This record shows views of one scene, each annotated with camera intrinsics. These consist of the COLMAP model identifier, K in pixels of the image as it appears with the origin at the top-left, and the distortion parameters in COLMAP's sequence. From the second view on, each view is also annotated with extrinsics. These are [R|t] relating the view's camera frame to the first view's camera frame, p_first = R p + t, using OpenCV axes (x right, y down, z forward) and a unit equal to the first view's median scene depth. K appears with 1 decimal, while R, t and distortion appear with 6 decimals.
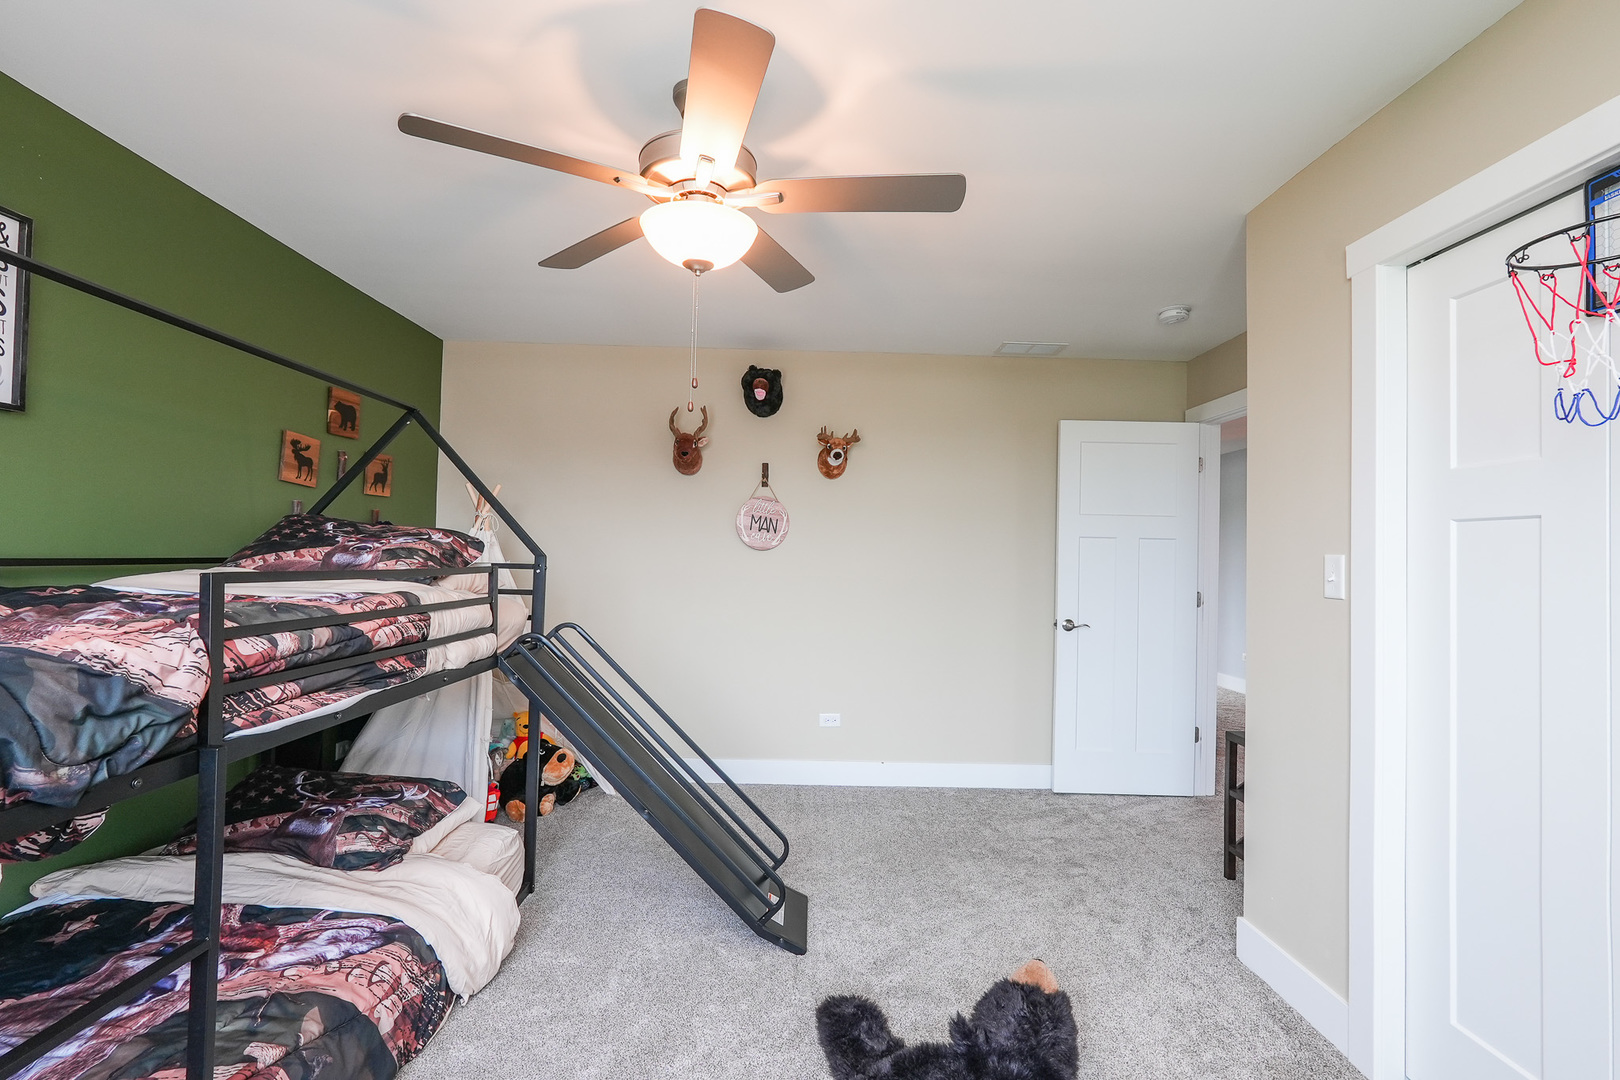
lens RADIAL K [[740.1, 0, 806.5], [0, 740.1, 540.7], [0, 0, 1]] dist [-0.018249, 0.009596]
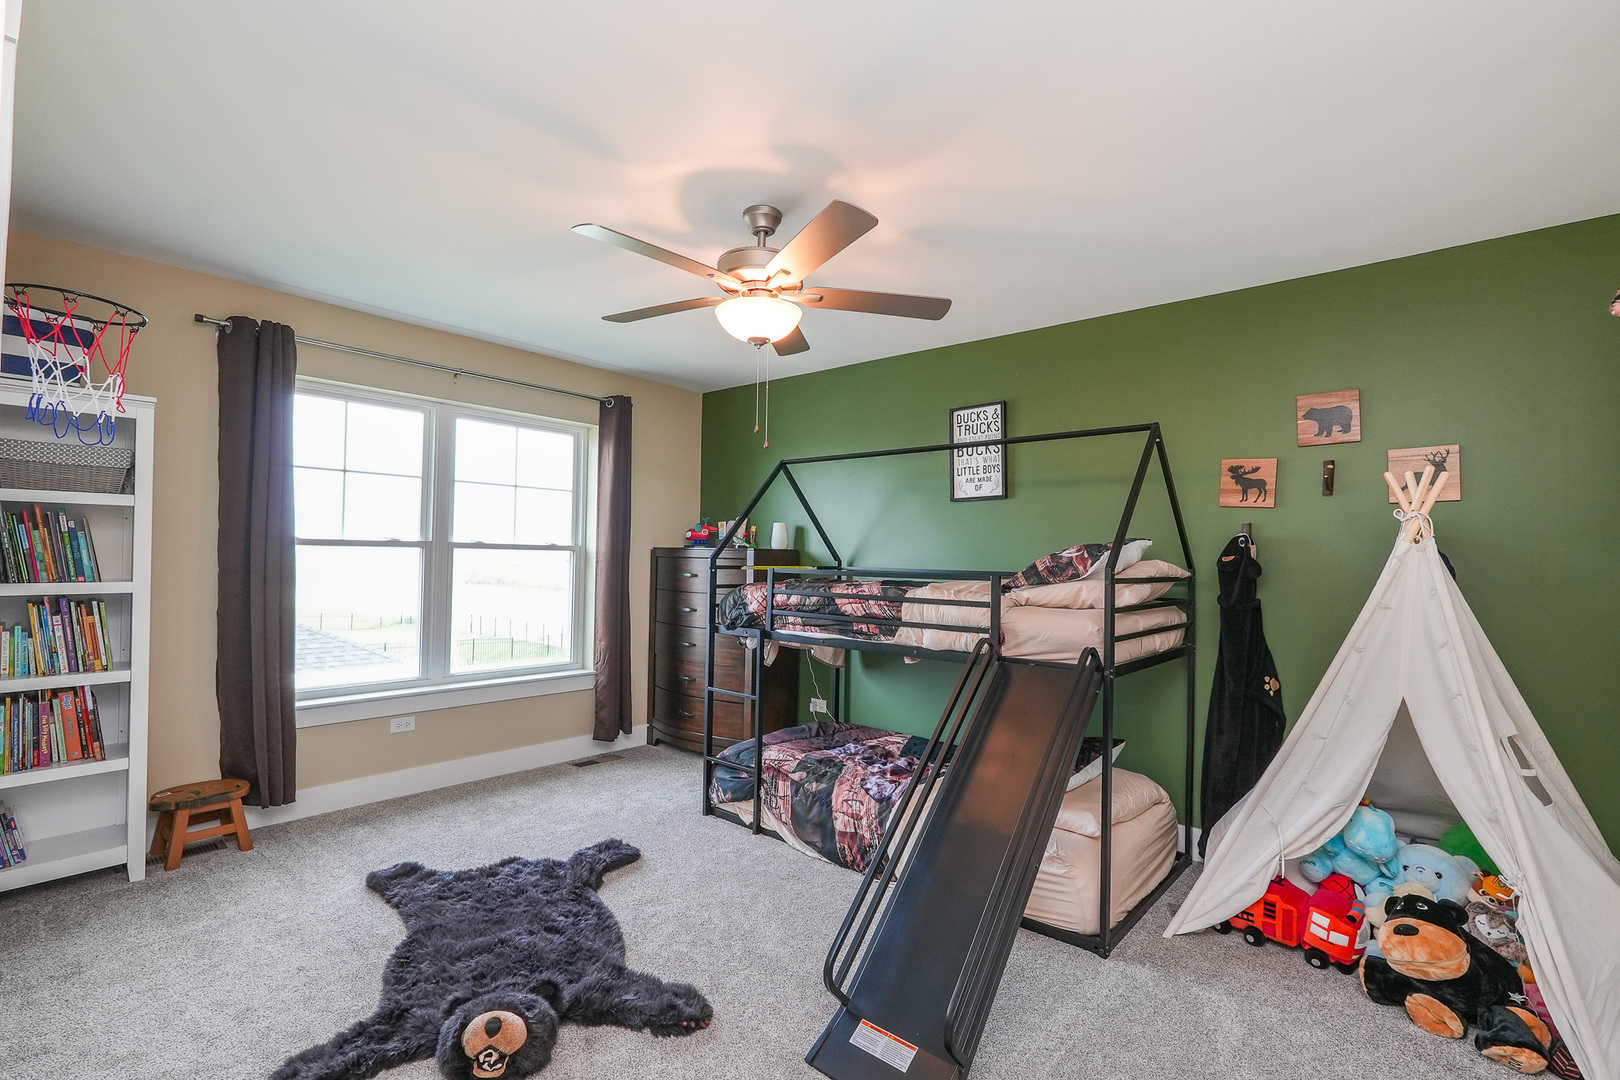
lens RADIAL K [[740.1, 0, 806.5], [0, 740.1, 540.7], [0, 0, 1]] dist [-0.018249, 0.009596]
pose [[-0.673180, -0.057086, -0.737272, 0.762096], [-0.018667, 0.998010, -0.060230, 0.069363], [0.739243, -0.026783, -0.672906, 1.957927]]
